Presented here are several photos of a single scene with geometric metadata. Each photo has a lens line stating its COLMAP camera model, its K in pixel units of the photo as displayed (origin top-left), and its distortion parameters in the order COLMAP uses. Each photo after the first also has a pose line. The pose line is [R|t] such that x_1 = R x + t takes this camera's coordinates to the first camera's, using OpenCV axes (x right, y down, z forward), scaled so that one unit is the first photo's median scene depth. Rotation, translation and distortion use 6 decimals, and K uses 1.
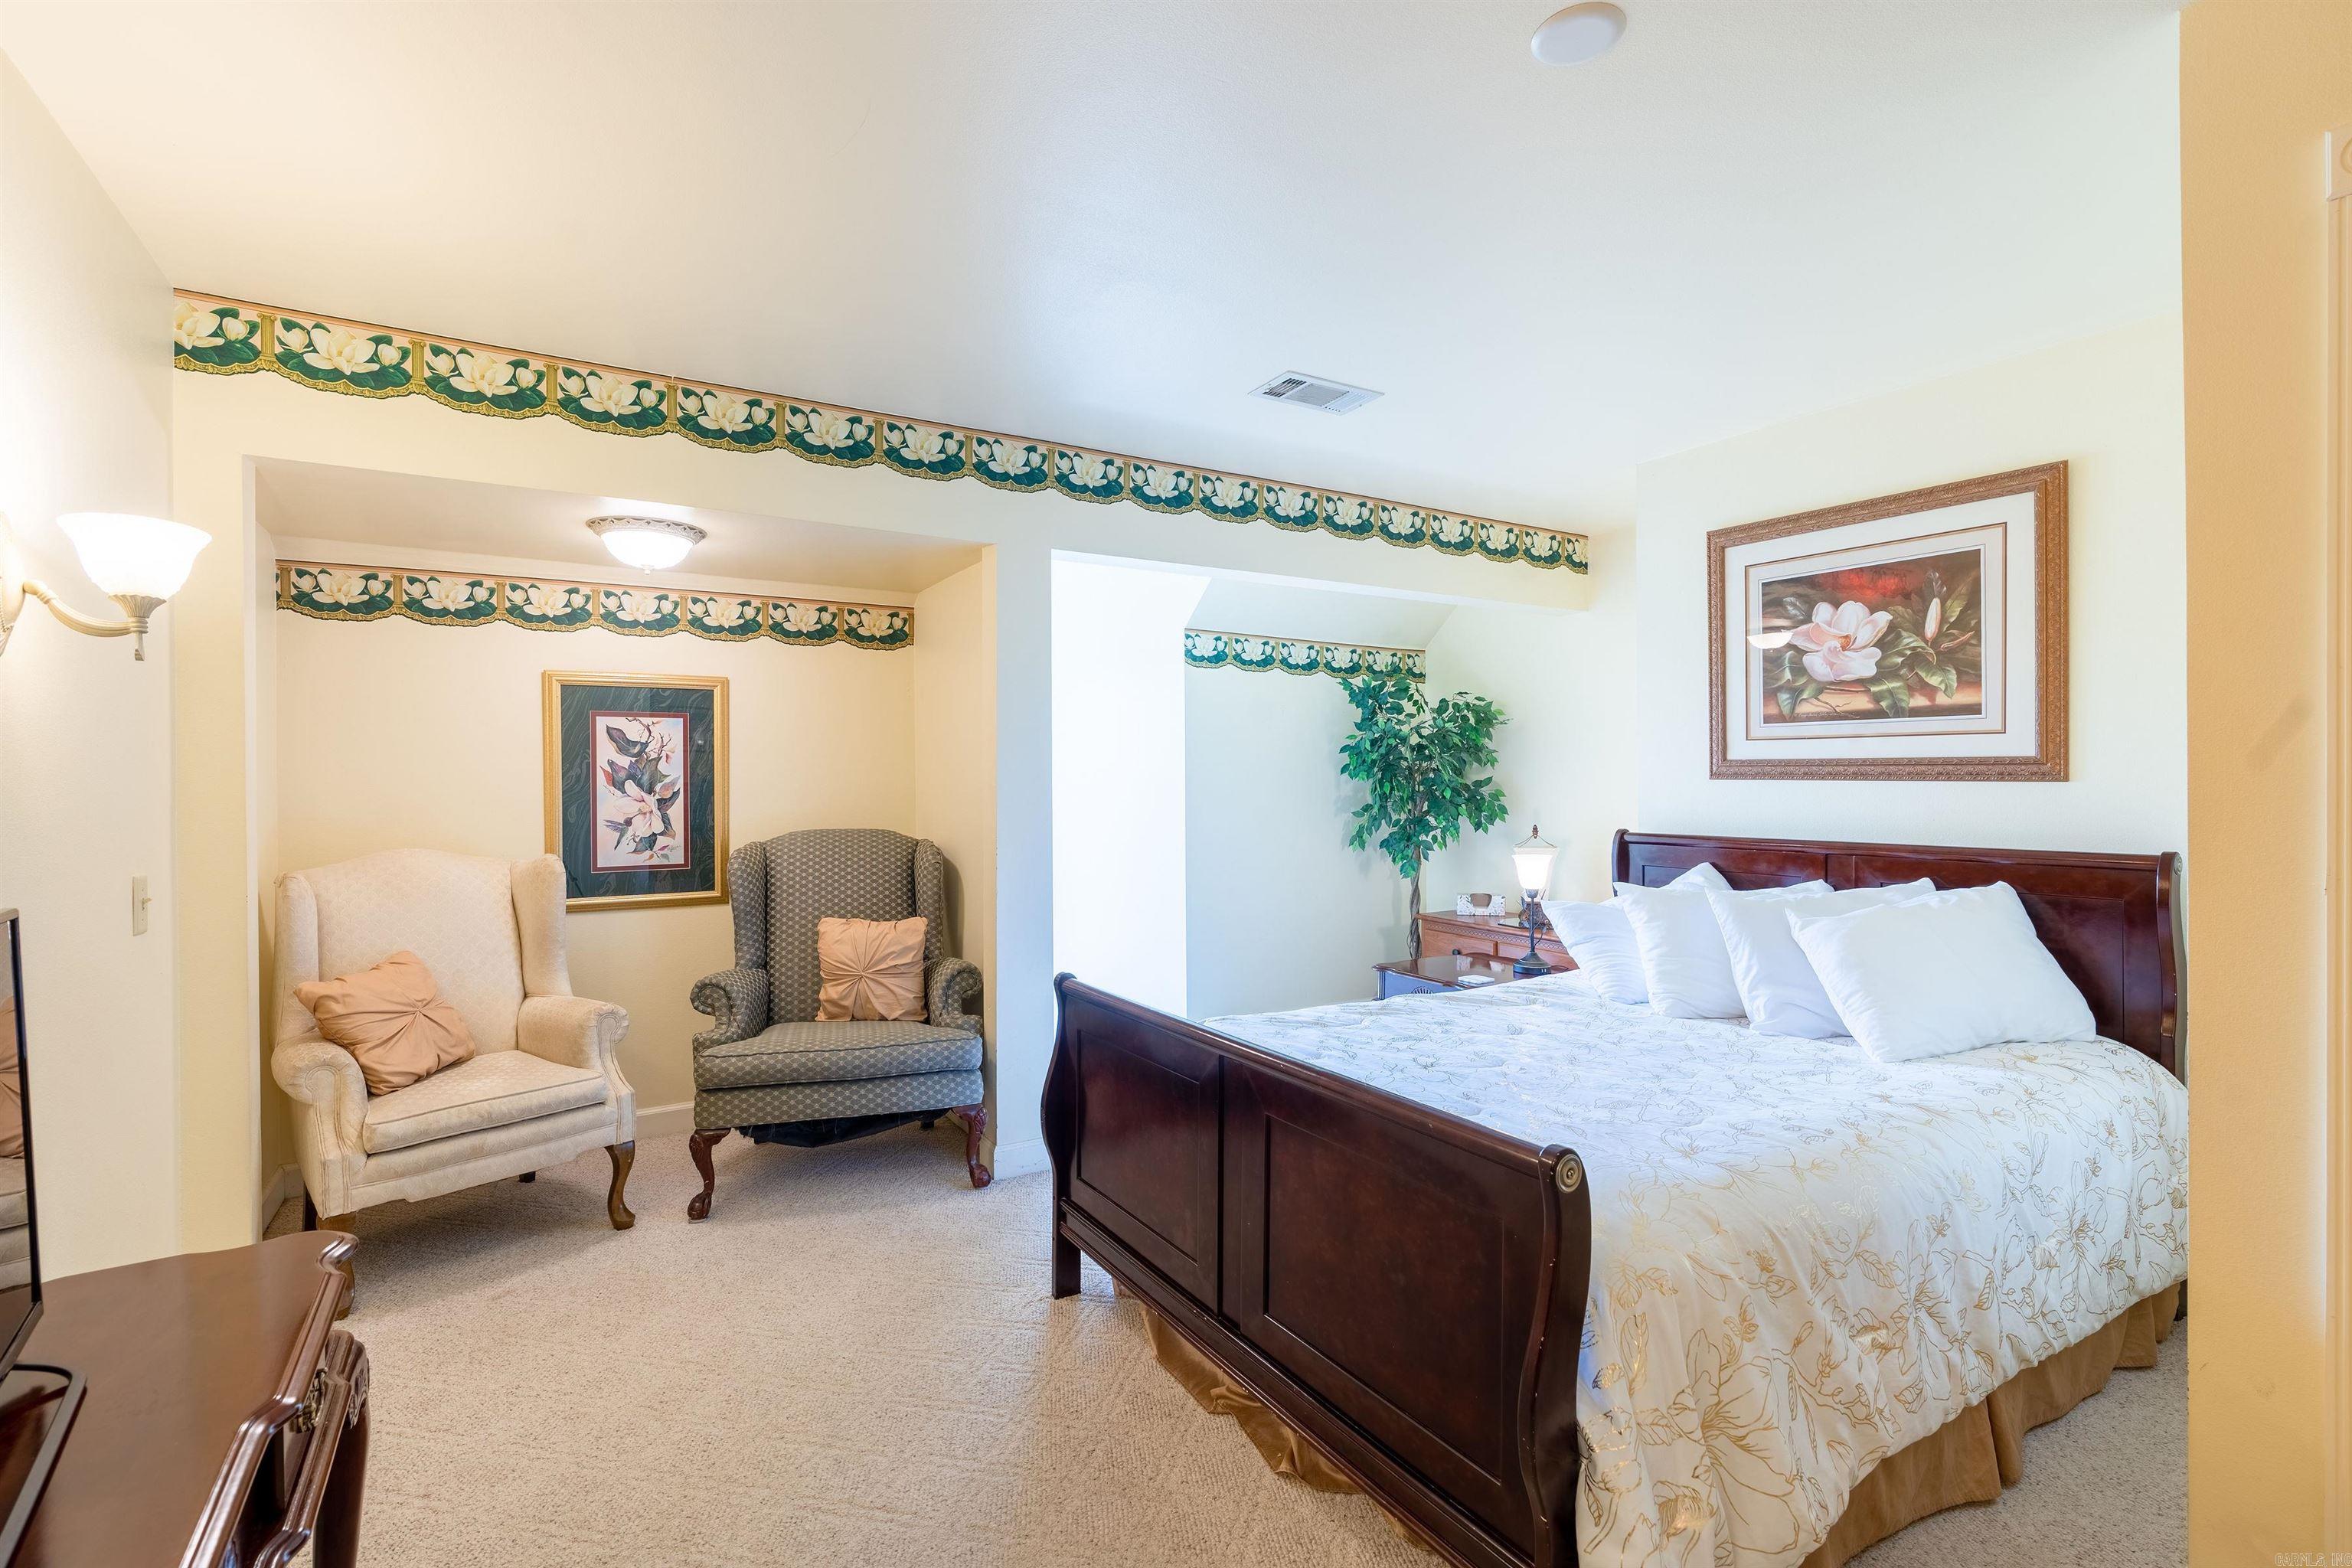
lens RADIAL K [[1055.3, 0, 1202.4], [0, 1055.3, 783.6], [0, 0, 1]] dist [-0.016183, 0.005161]
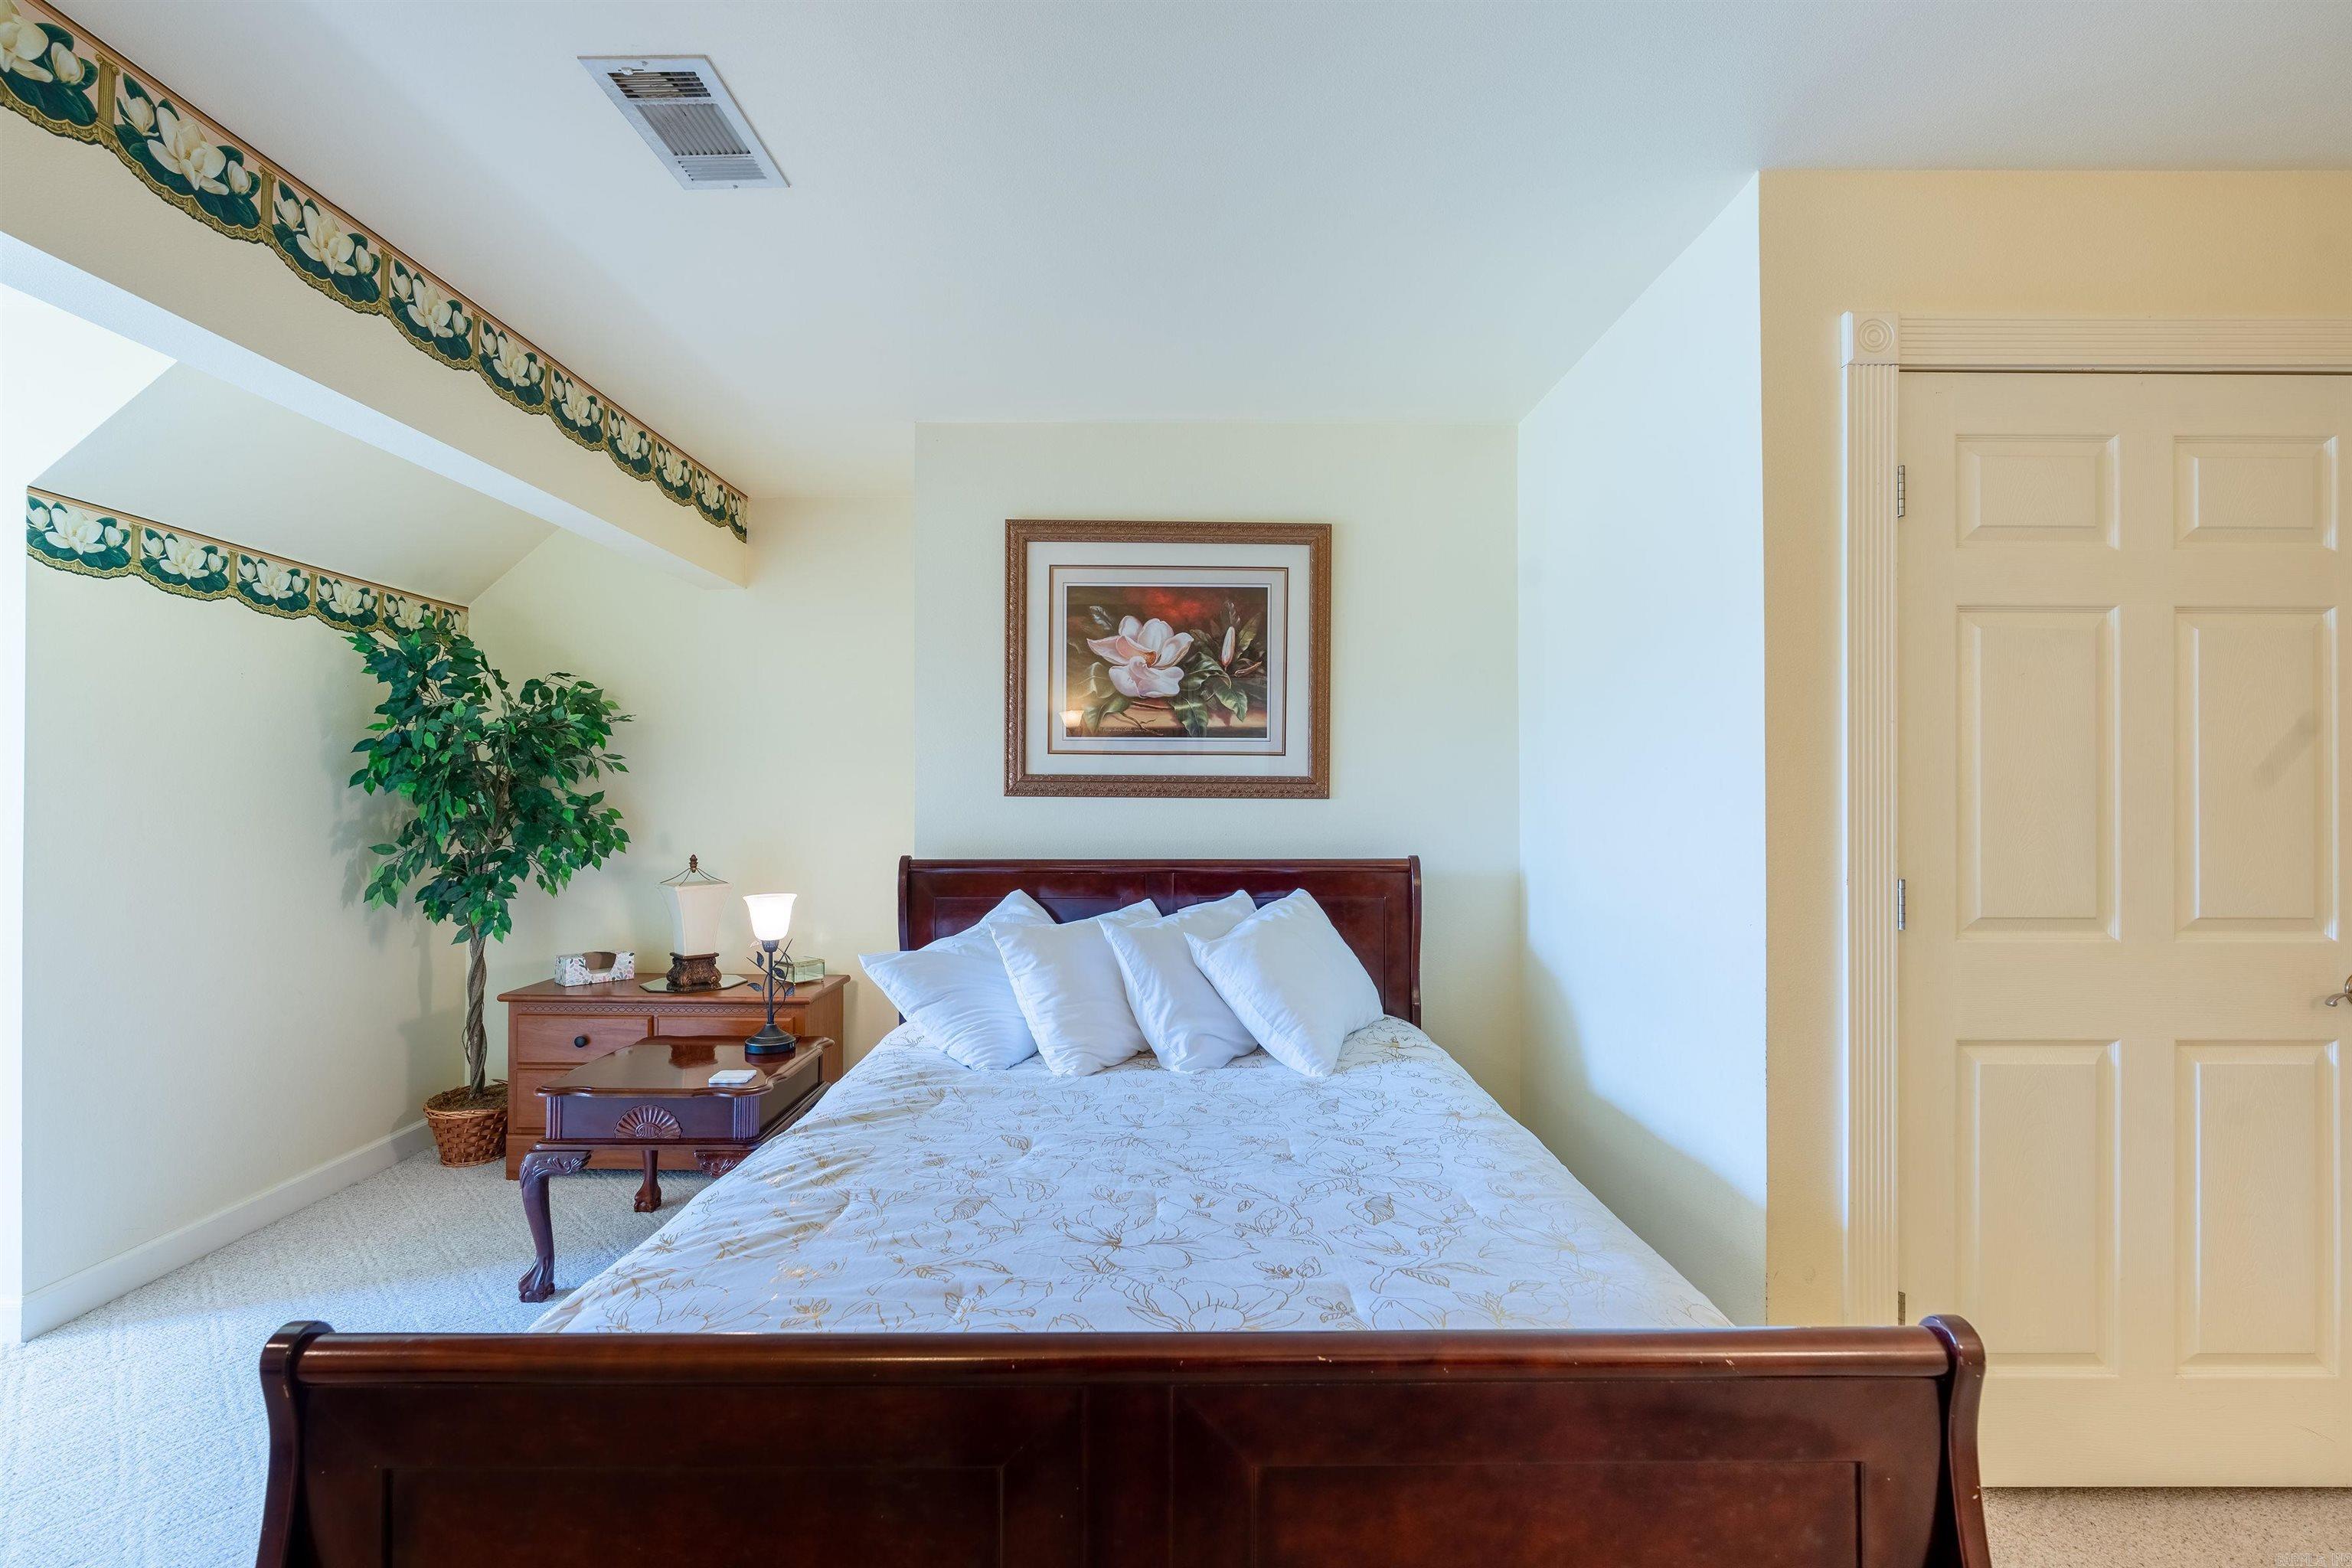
lens RADIAL K [[1055.3, 0, 1202.4], [0, 1055.3, 783.6], [0, 0, 1]] dist [-0.016183, 0.005161]
pose [[0.528758, 0.012928, 0.848674, -0.208634], [0.000763, 0.999876, -0.015707, -0.000348], [-0.848772, 0.008953, 0.528683, 0.422050]]
